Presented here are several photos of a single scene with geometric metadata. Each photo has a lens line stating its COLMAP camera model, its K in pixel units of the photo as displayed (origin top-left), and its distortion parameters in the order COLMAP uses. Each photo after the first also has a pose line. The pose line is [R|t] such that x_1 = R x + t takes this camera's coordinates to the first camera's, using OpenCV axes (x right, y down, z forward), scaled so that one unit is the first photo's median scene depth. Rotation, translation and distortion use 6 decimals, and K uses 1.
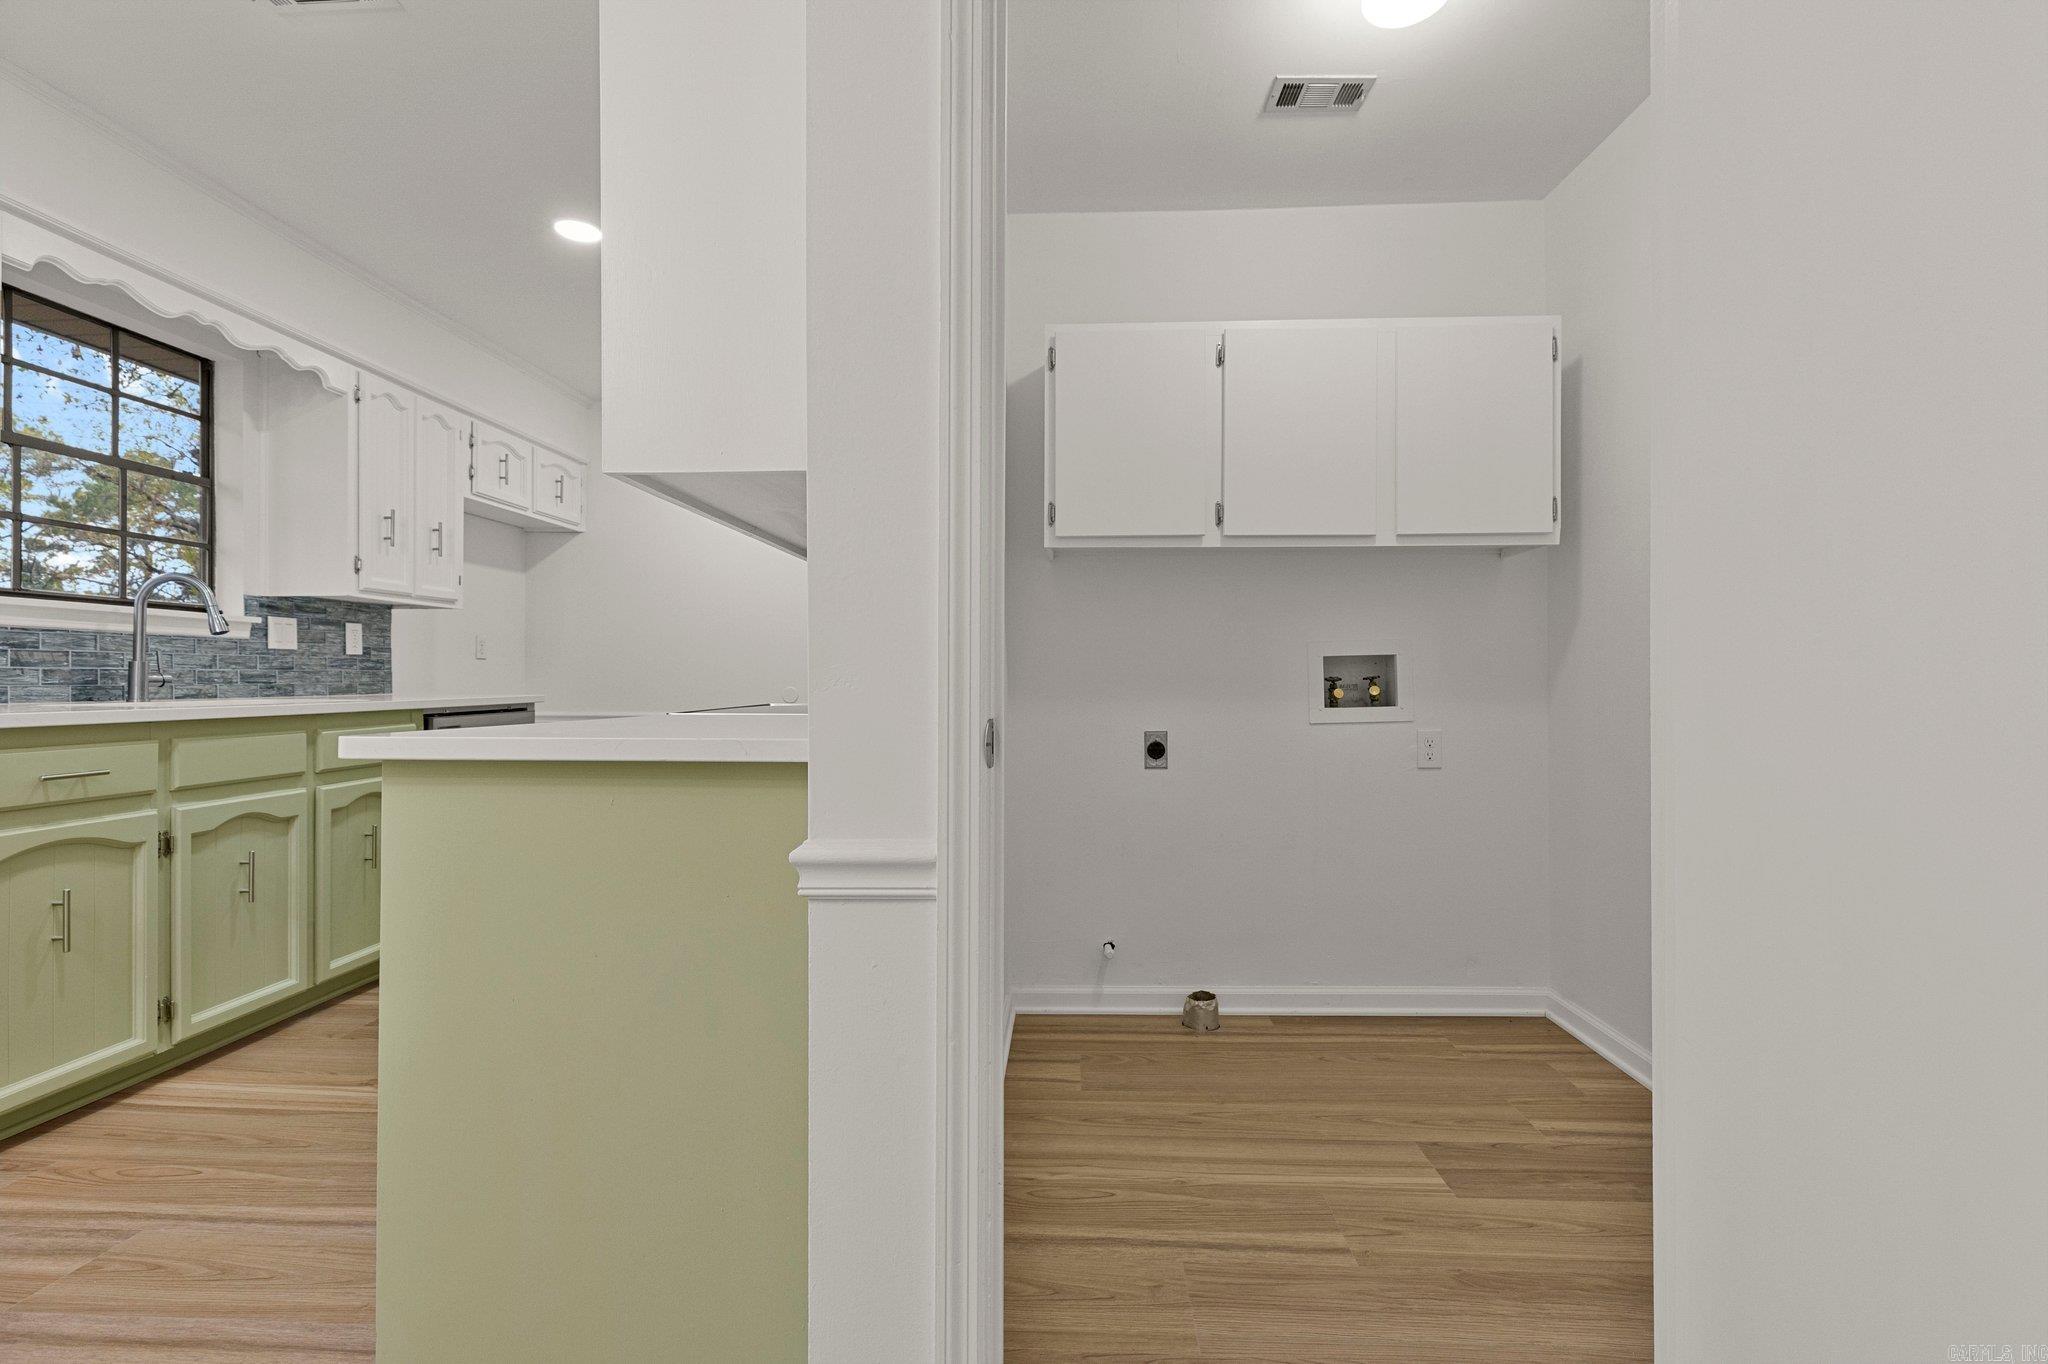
lens RADIAL K [[923.0, 0, 1025.2], [0, 923.0, 671.7], [0, 0, 1]] dist [0.006932, -0.001051]
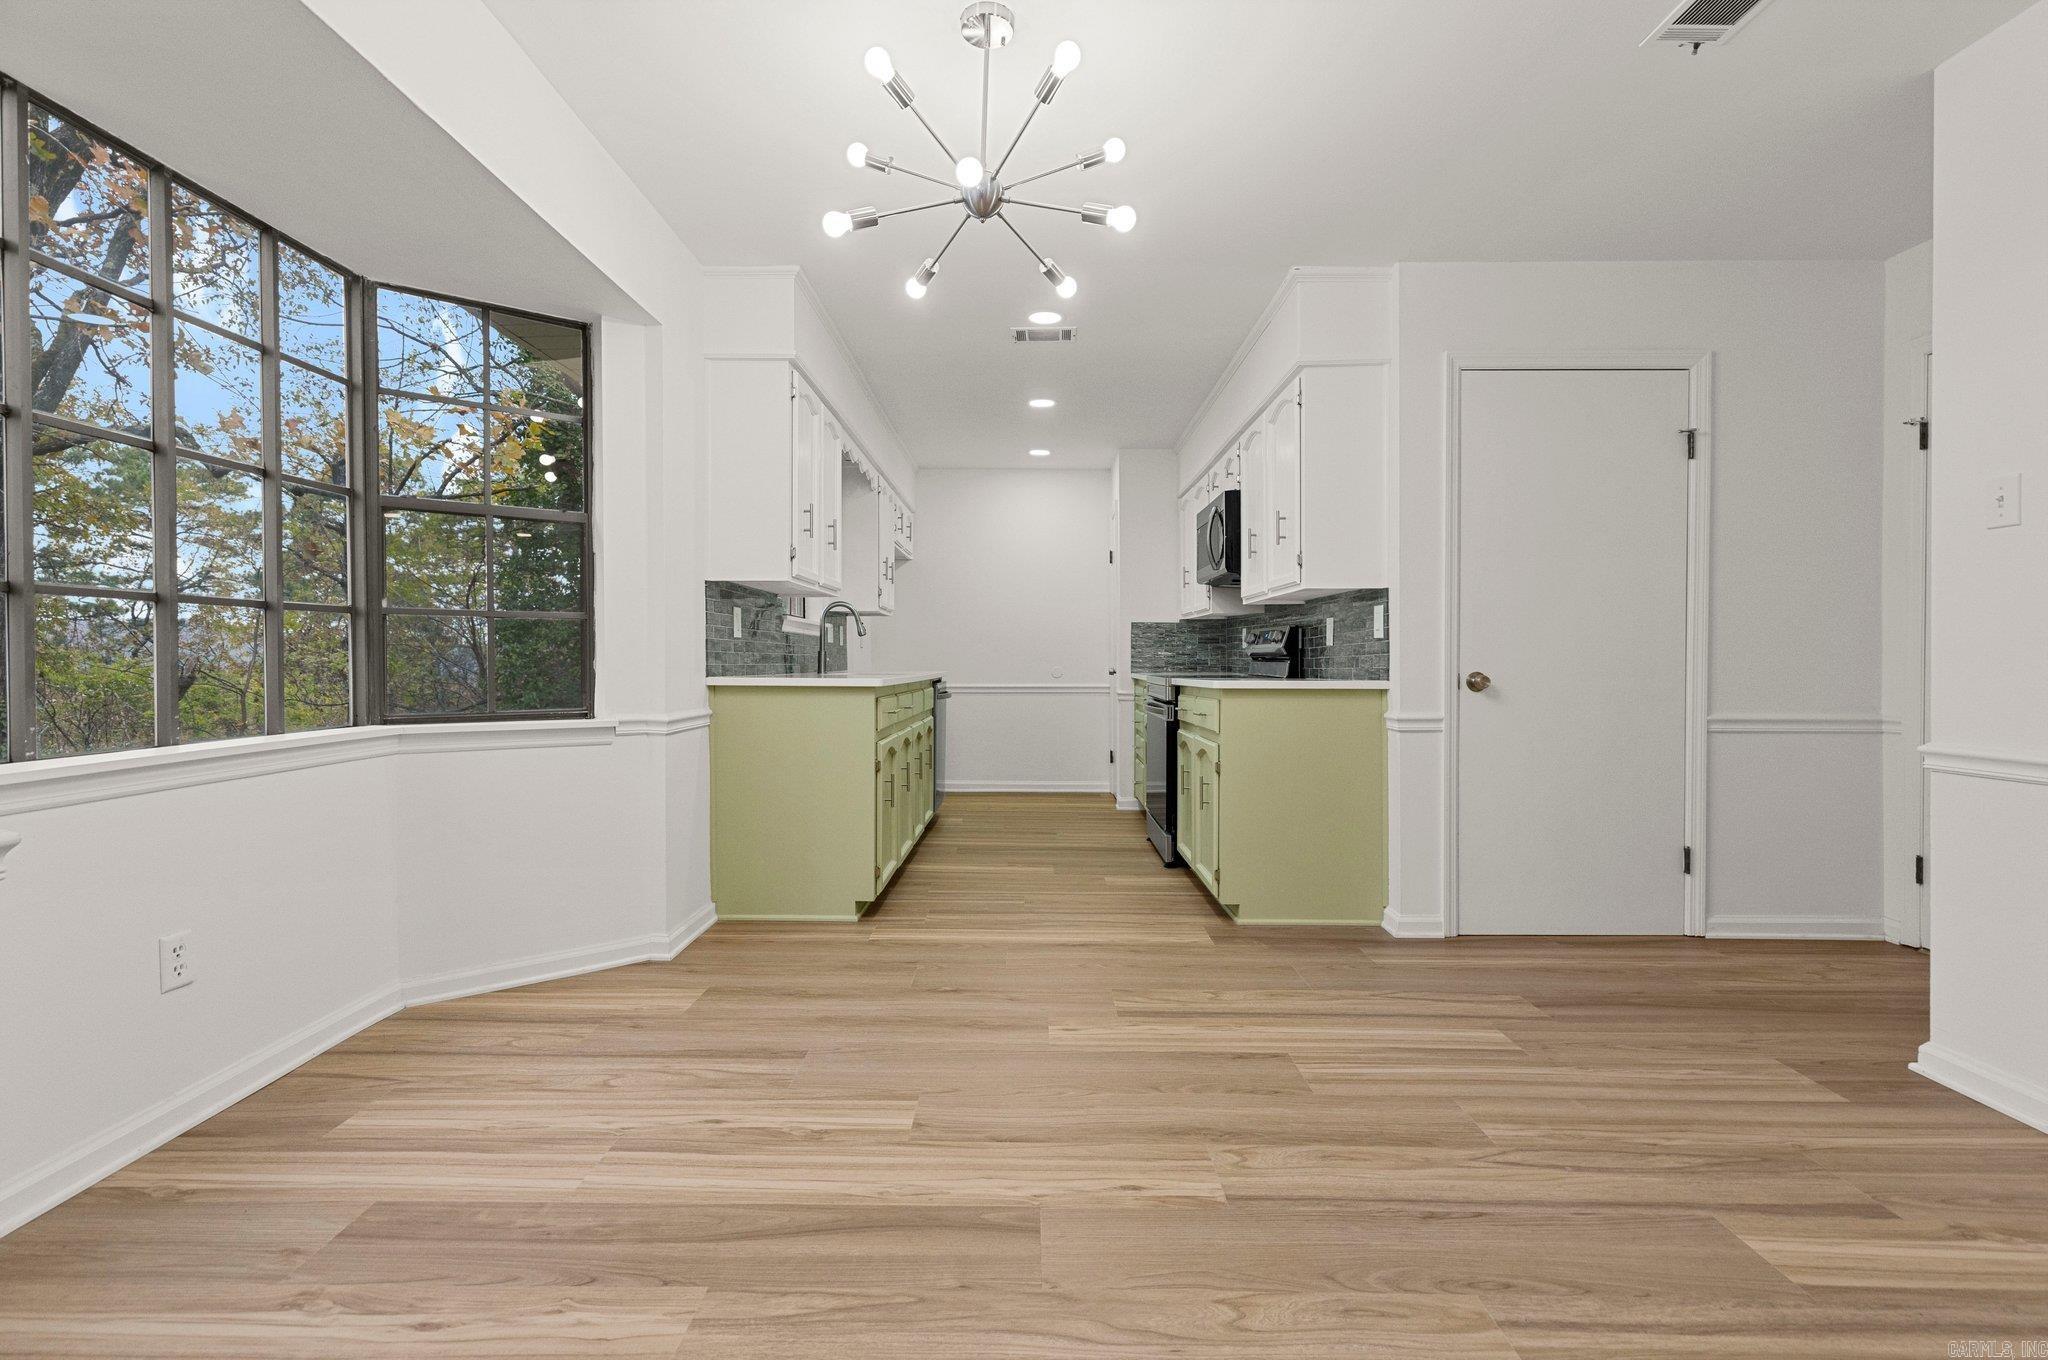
lens RADIAL K [[923.0, 0, 1019.6], [0, 923.0, 667.1], [0, 0, 1]] dist [0.006932, -0.001051]
pose [[0.999335, -0.001065, 0.036442, -0.625956], [0.000549, 0.999900, 0.014154, -0.004976], [-0.036453, -0.014125, 0.999236, -0.788219]]
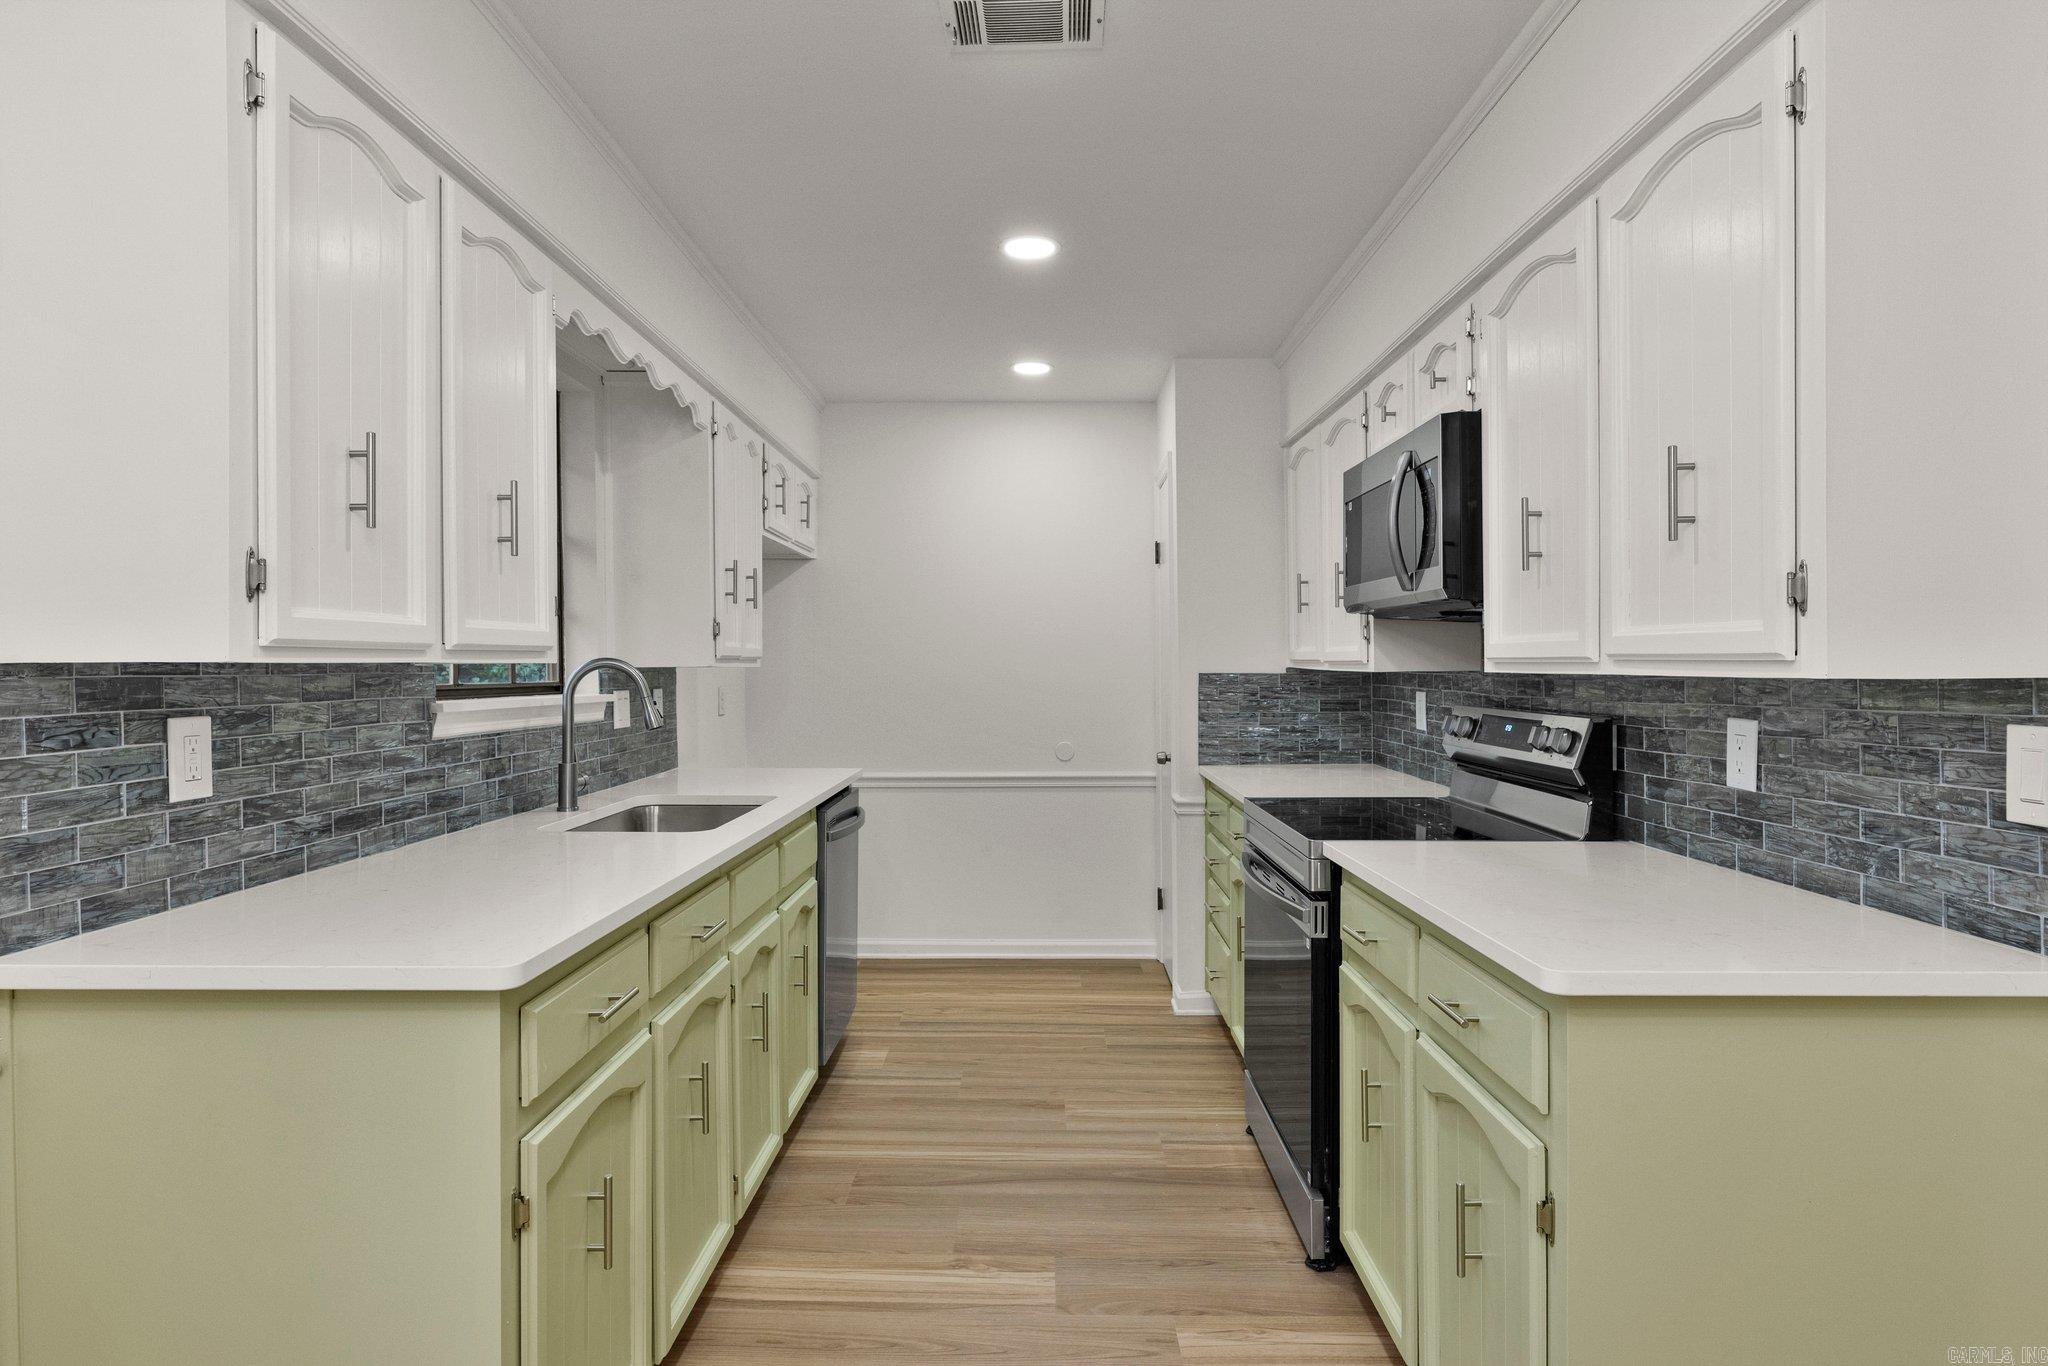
lens RADIAL K [[1107.5, 0, 1019.0], [0, 1107.5, 669.5], [0, 0, 1]] dist [0.003006, -0.001371]
pose [[0.999425, -0.005720, 0.033419, -0.563019], [0.005369, 0.999929, 0.010593, -0.103461], [-0.033477, -0.010408, 0.999385, -0.029929]]
